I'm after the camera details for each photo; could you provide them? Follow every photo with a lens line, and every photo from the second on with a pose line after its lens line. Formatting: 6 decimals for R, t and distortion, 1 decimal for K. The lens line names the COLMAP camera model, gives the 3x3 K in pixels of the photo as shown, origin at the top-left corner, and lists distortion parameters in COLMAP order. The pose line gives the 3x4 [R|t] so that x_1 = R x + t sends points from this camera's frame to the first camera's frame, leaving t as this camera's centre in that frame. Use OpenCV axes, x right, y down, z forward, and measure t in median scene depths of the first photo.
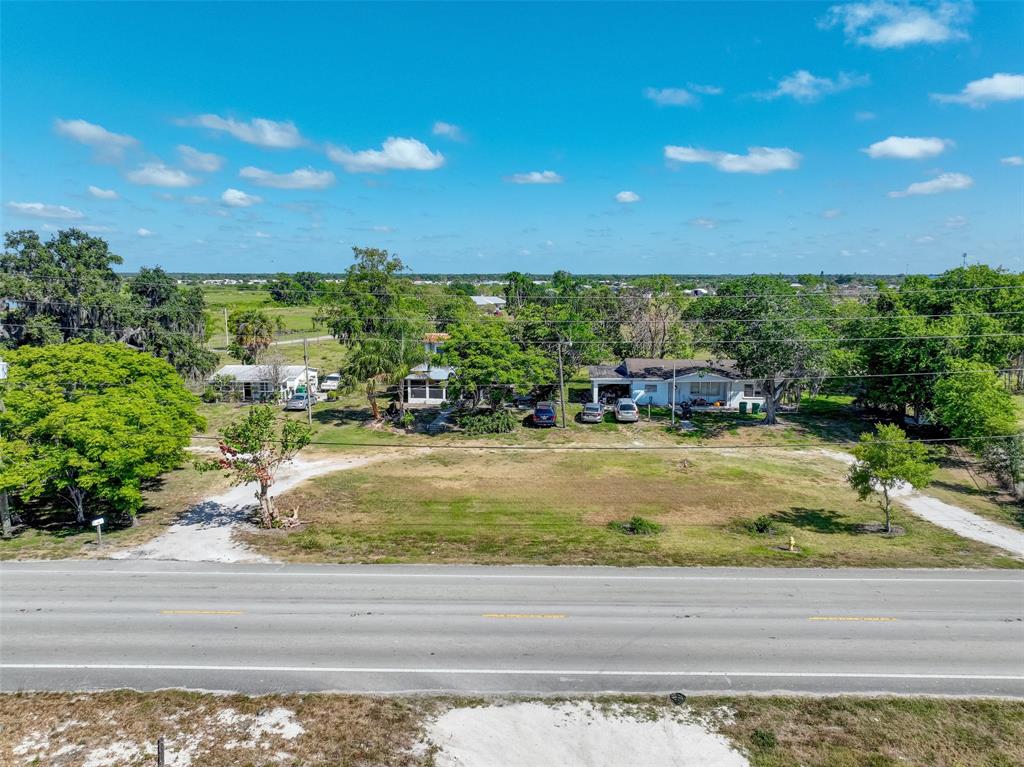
lens RADIAL K [[724.6, 0, 512.0], [0, 724.6, 383.5], [0, 0, 1]] dist [-0.004184, 0.026632]
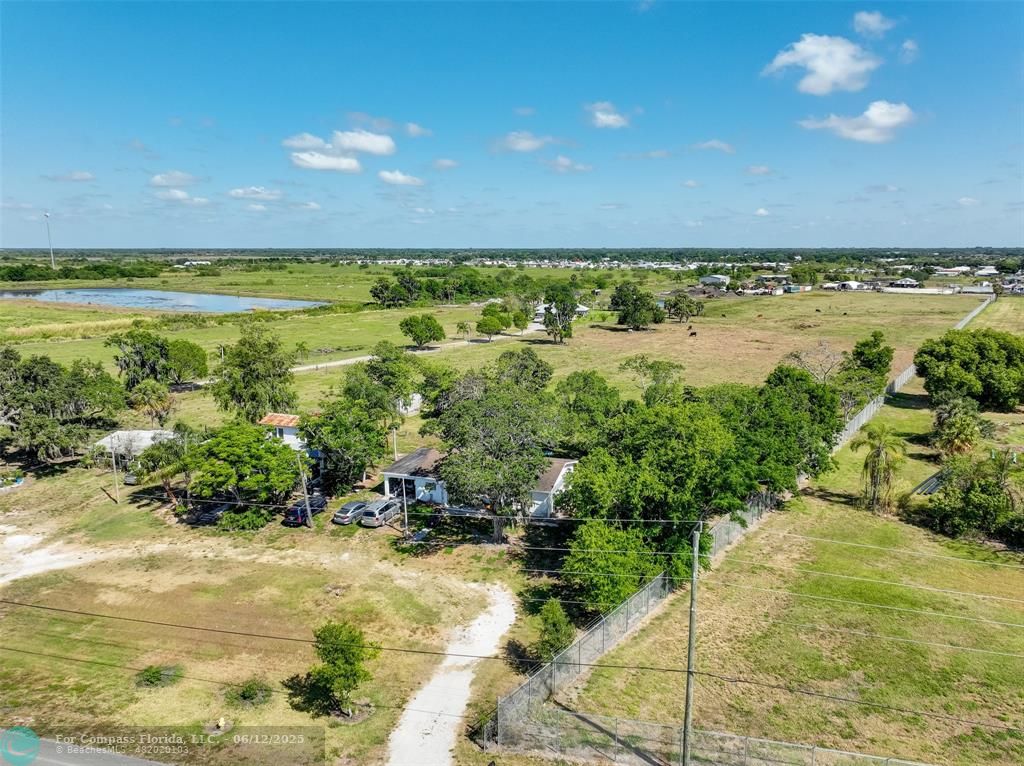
lens RADIAL K [[724.6, 0, 512.0], [0, 724.6, 383.0], [0, 0, 1]] dist [-0.004184, 0.026632]
pose [[0.967067, 0.044875, -0.250534, 0.692979], [-0.035002, 0.998430, 0.043728, -0.237428], [0.252103, -0.033519, 0.967120, 0.033138]]
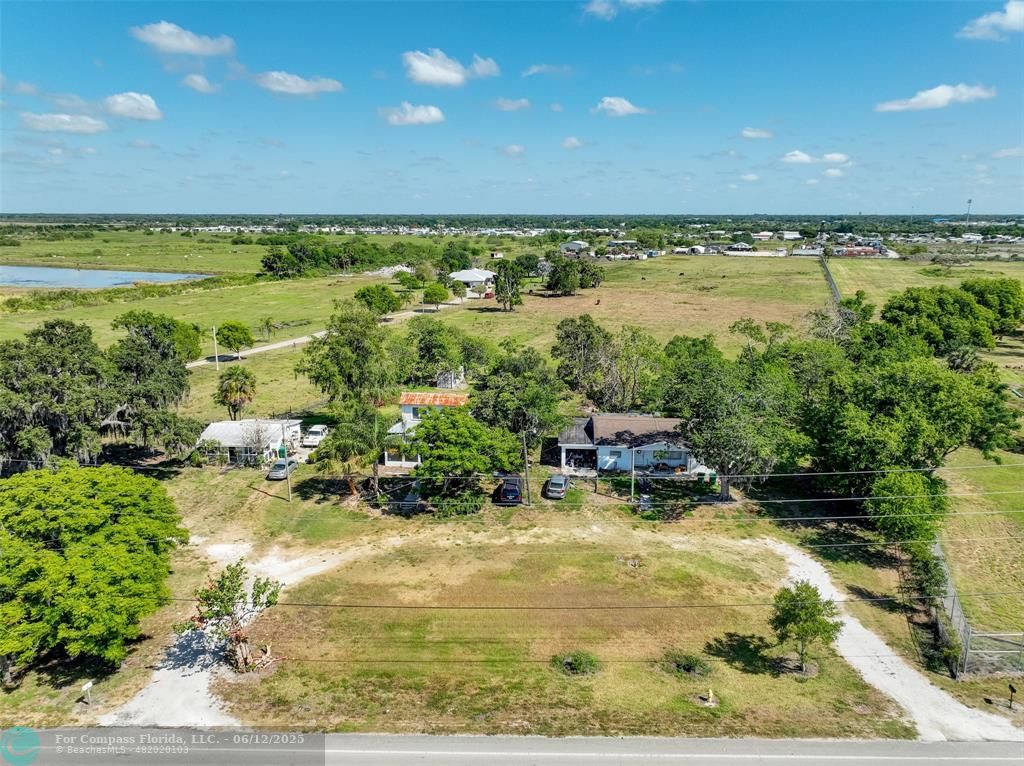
lens RADIAL K [[724.6, 0, 512.0], [0, 724.6, 383.0], [0, 0, 1]] dist [-0.004184, 0.026632]
pose [[1.000000, 0.000177, -0.000680, 0.052246], [-0.000119, 0.996478, 0.083852, -0.228807], [0.000692, -0.083852, 0.996478, -0.047498]]
